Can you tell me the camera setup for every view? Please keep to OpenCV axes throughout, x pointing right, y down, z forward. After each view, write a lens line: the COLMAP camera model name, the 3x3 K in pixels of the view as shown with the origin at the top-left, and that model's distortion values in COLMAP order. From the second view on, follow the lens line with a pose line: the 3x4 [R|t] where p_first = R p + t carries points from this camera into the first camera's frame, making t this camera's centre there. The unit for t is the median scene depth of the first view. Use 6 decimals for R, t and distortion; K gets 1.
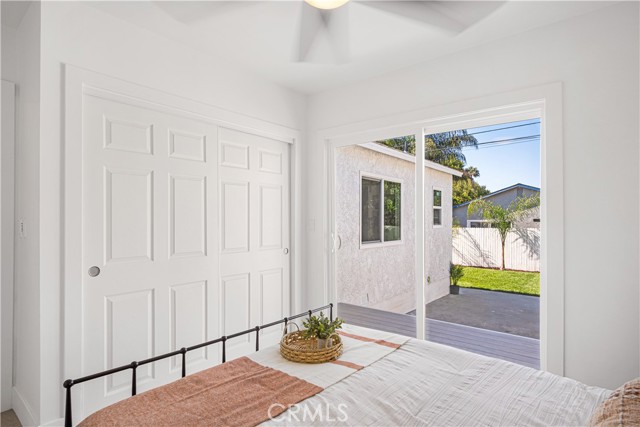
lens RADIAL K [[349.5, 0, 322.4], [0, 349.5, 217.2], [0, 0, 1]] dist [-0.025875, 0.007984]
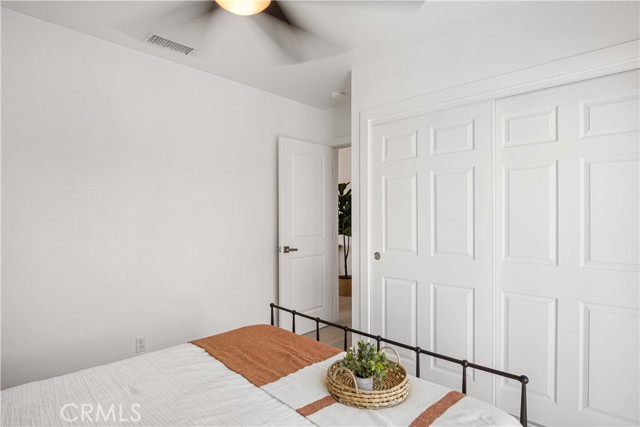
lens RADIAL K [[349.5, 0, 321.9], [0, 349.5, 212.1], [0, 0, 1]] dist [-0.025875, 0.007984]
pose [[-0.091940, -0.012025, -0.995692, 0.689284], [0.005172, 0.999908, -0.012553, 0.004086], [0.995751, -0.006303, -0.091869, 0.890775]]
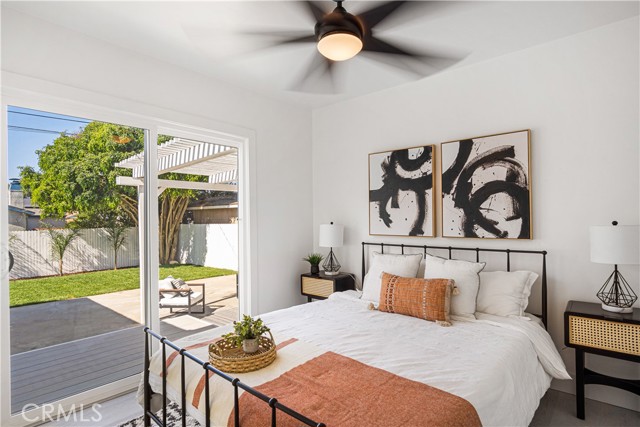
lens RADIAL K [[349.5, 0, 320.3], [0, 349.5, 214.0], [0, 0, 1]] dist [-0.025875, 0.007984]
pose [[0.009701, 0.004536, 0.999943, -0.892519], [0.004854, 0.999978, -0.004583, -0.005130], [-0.999941, 0.004898, 0.009678, 0.705105]]
